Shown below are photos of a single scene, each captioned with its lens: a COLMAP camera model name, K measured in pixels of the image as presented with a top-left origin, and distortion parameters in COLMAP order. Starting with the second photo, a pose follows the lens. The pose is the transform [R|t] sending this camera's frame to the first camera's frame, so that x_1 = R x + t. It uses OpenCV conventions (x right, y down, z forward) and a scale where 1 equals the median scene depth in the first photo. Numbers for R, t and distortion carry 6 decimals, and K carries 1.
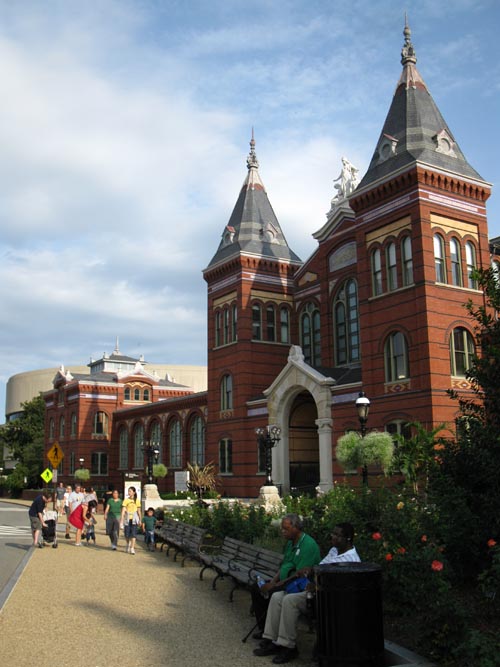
lens RADIAL K [[706.4, 0, 252.7], [0, 706.4, 330.7], [0, 0, 1]] dist [-0.129898, 0.000000]
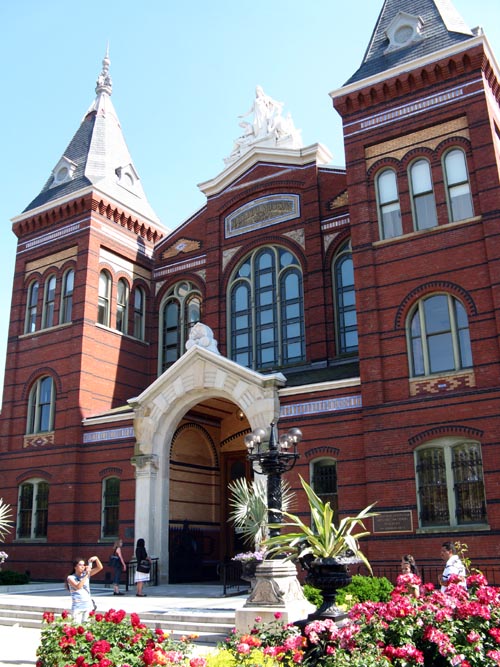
lens RADIAL K [[672.6, 0, 253.5], [0, 672.6, 336.2], [0, 0, 1]] dist [-0.123254, 0.000000]
pose [[0.899088, 0.127034, 0.418932, -0.124638], [-0.080219, 0.988575, -0.127607, 0.090647], [-0.430356, 0.081124, 0.899006, 0.414904]]
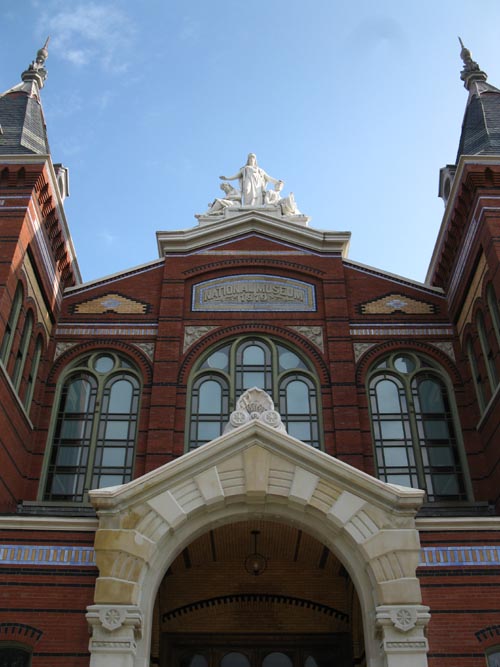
lens RADIAL K [[706.4, 0, 235.3], [0, 706.4, 325.3], [0, 0, 1]] dist [-0.129898, 0.000000]
pose [[0.536223, 0.525006, 0.660933, -0.177285], [-0.184235, 0.836944, -0.515347, 0.159928], [-0.823724, 0.154574, 0.545513, 0.723897]]
